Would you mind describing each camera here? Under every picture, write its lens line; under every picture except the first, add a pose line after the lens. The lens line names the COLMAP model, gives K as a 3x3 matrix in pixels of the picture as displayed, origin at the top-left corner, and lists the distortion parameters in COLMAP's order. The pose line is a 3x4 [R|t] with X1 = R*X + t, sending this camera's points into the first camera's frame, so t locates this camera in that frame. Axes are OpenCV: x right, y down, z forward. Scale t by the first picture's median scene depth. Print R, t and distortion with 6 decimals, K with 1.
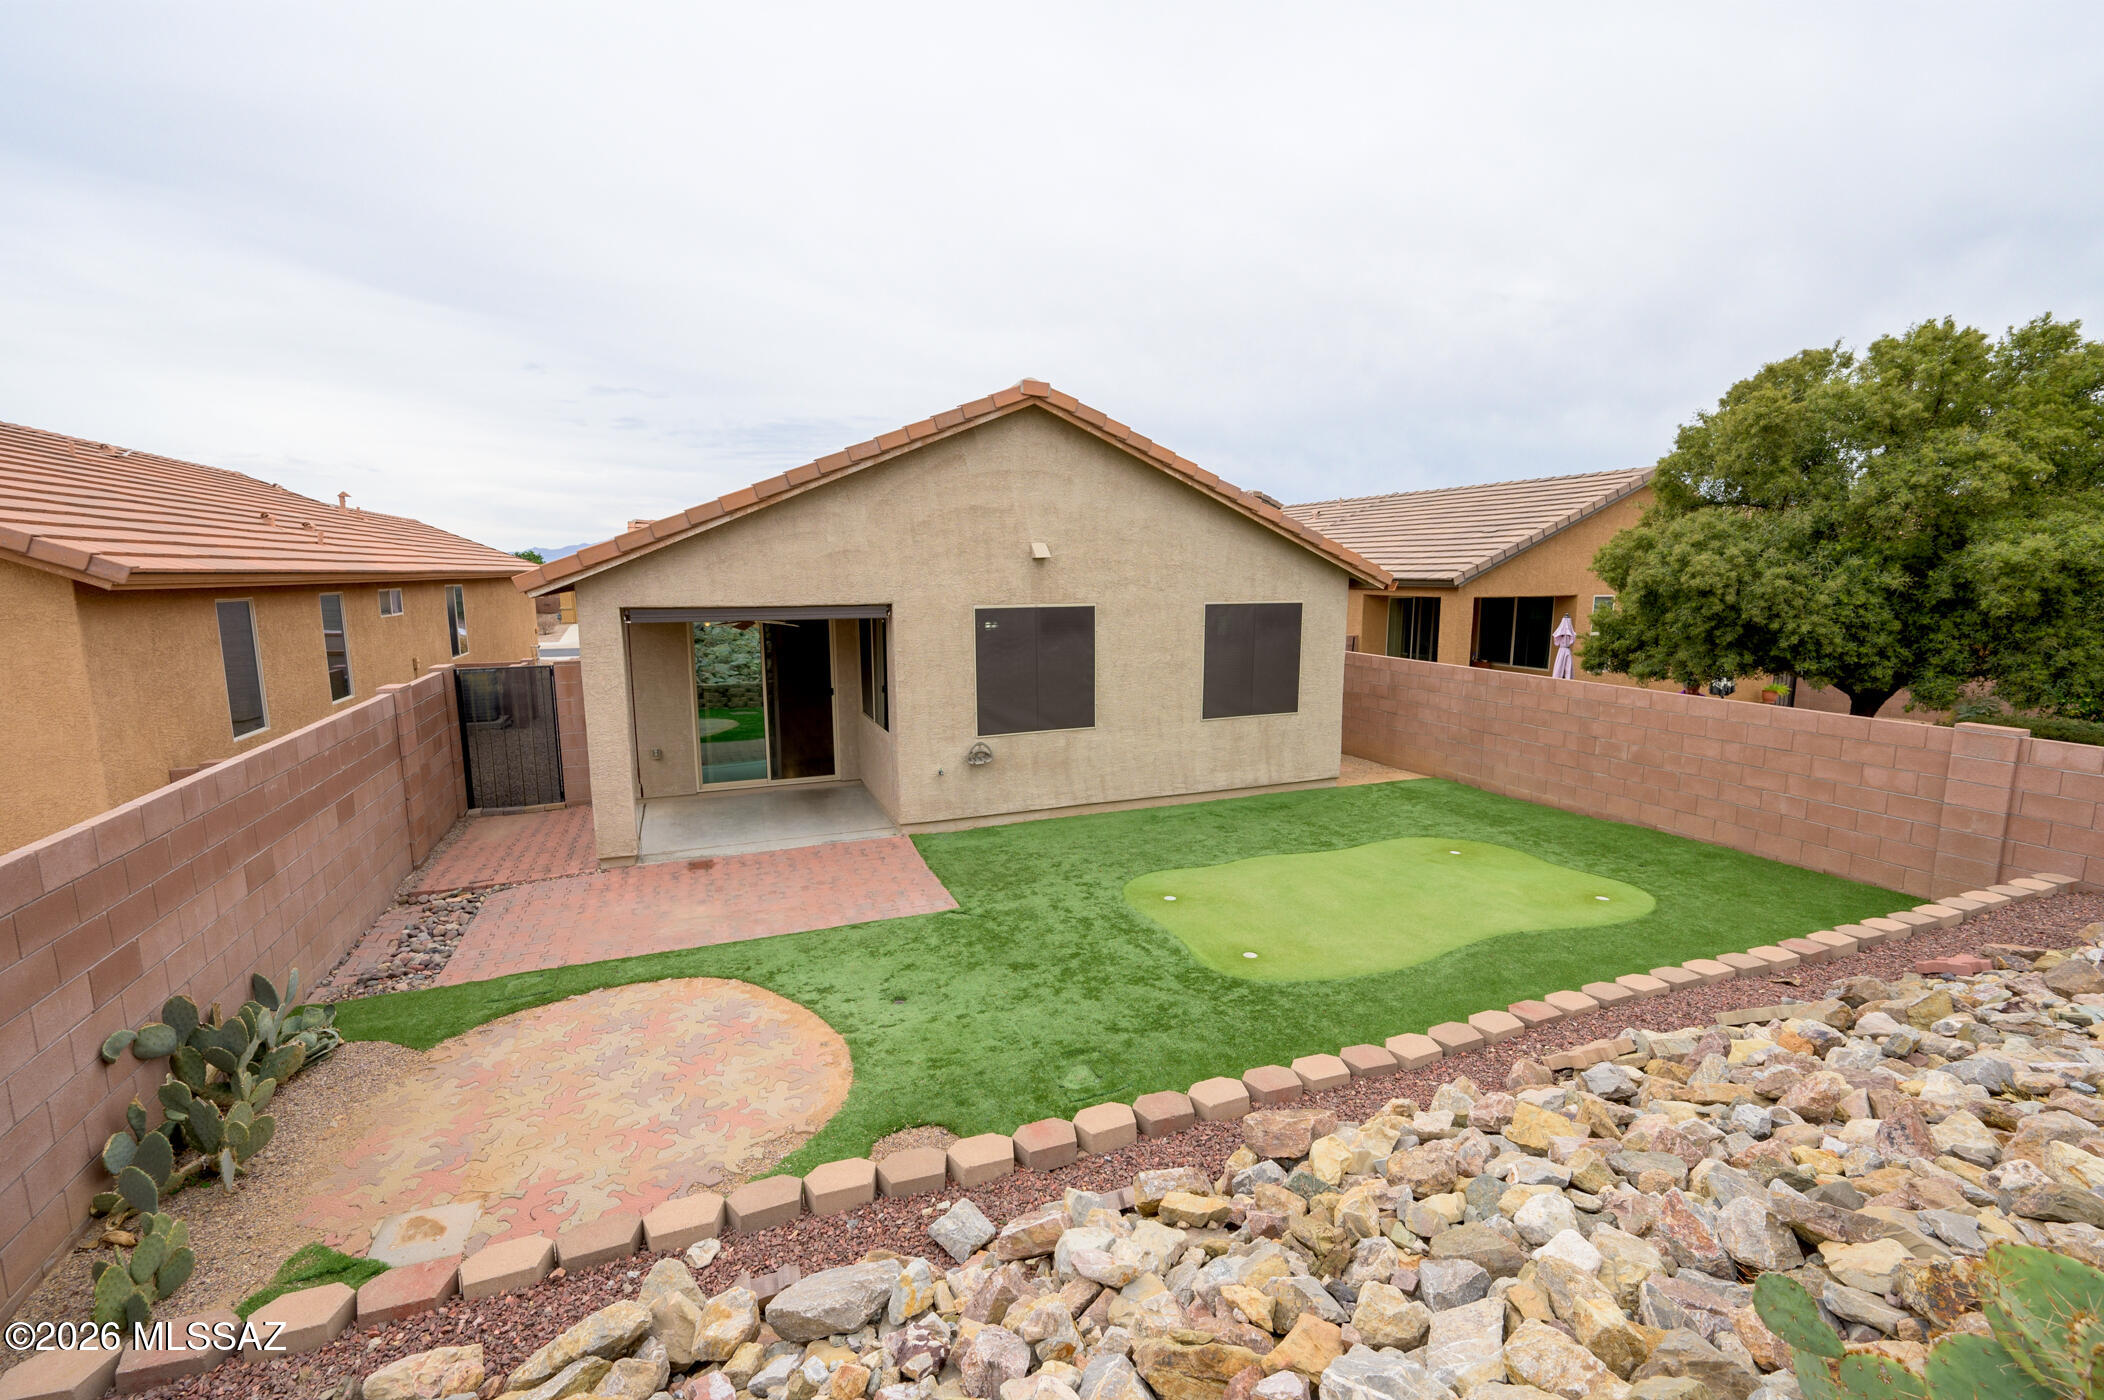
lens RADIAL K [[881.4, 0, 1025.1], [0, 881.4, 698.6], [0, 0, 1]] dist [0.000065, -0.000035]
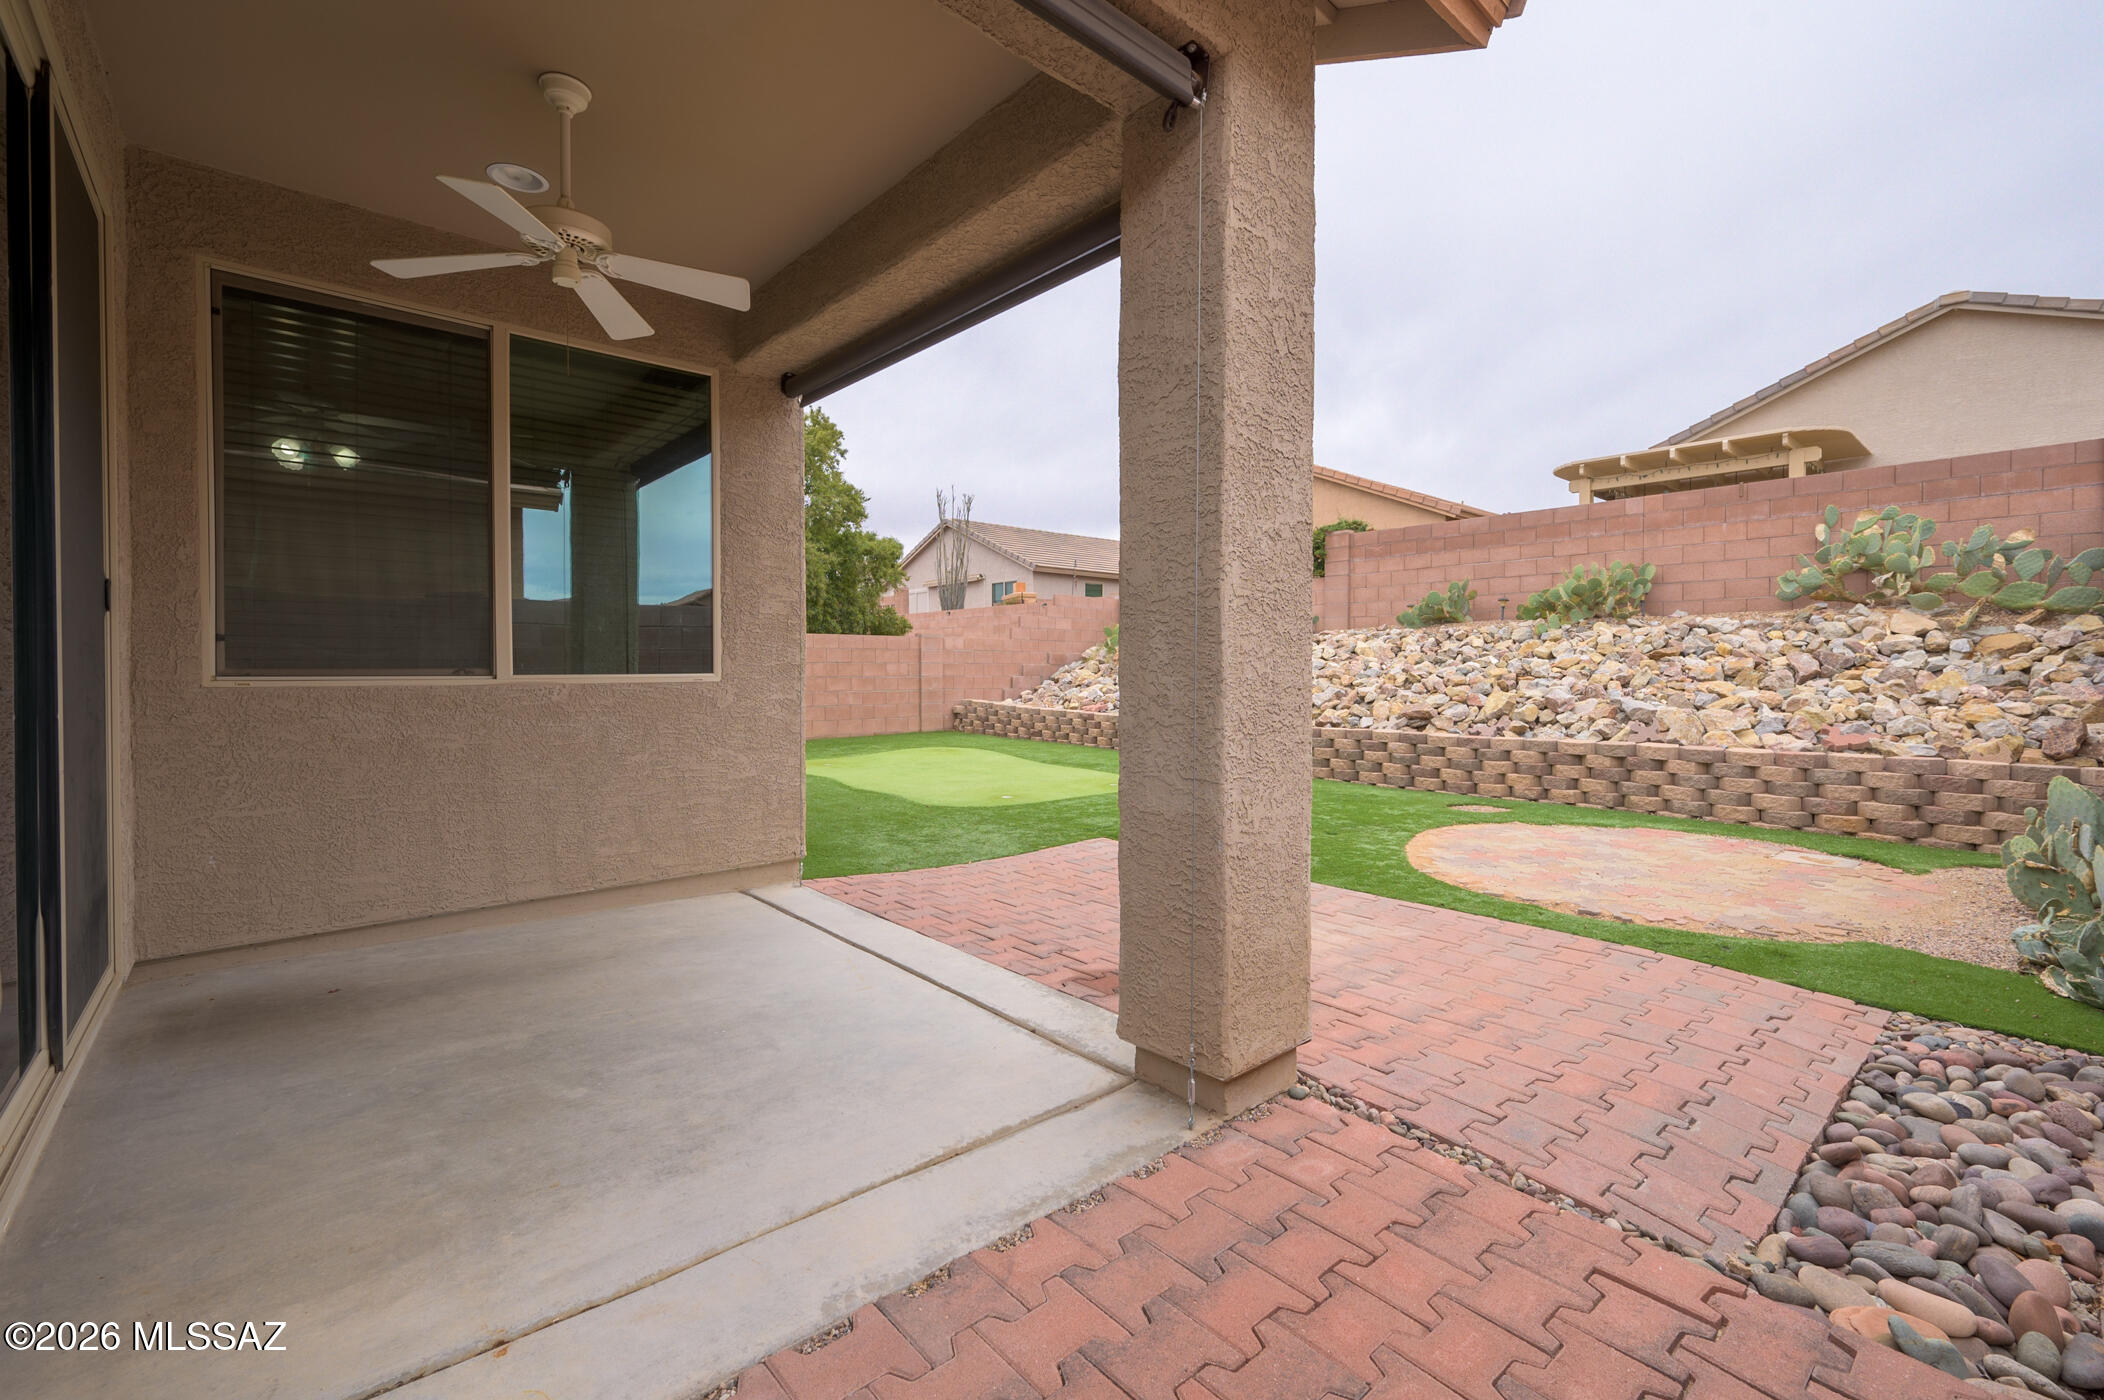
lens RADIAL K [[902.6, 0, 1093.7], [0, 902.6, 683.9], [0, 0, 1]] dist [0.000412, 0.000578]
pose [[-0.372925, -0.011794, 0.927787, -0.706131], [0.136478, 0.988346, 0.067422, 0.045568], [-0.917770, 0.151766, -0.366969, 1.127612]]
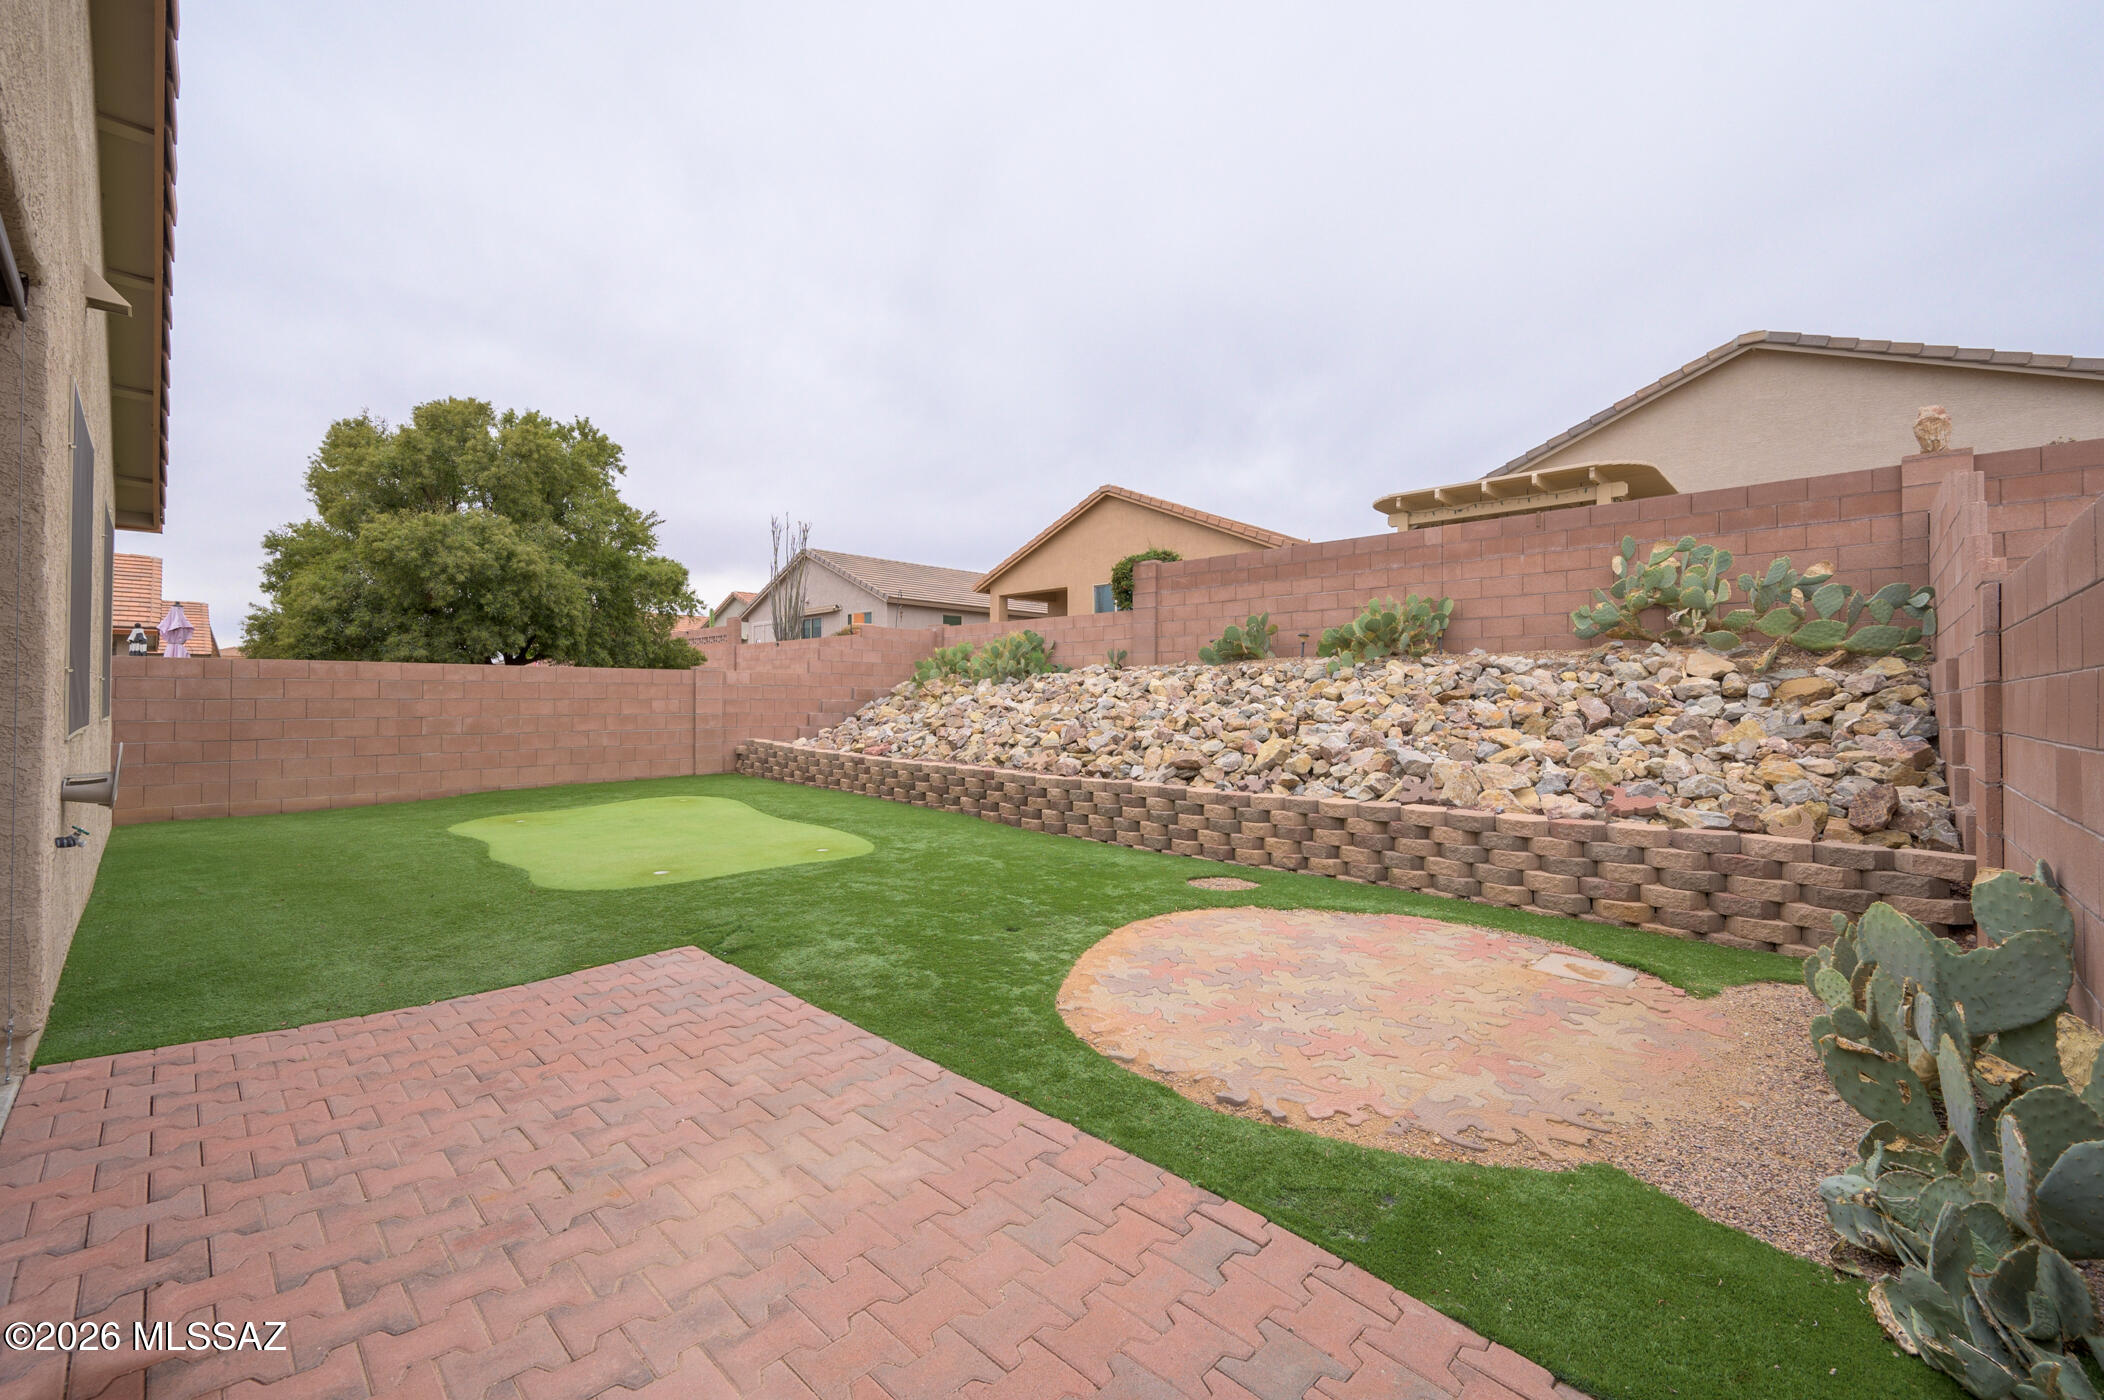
lens RADIAL K [[855.0, 0, 1064.6], [0, 855.0, 690.0], [0, 0, 1]] dist [0.000866, -0.000019]
pose [[-0.440487, 0.010790, 0.897694, -0.608839], [0.129154, 0.990288, 0.051472, 0.066052], [-0.888420, 0.138614, -0.437603, 0.892994]]
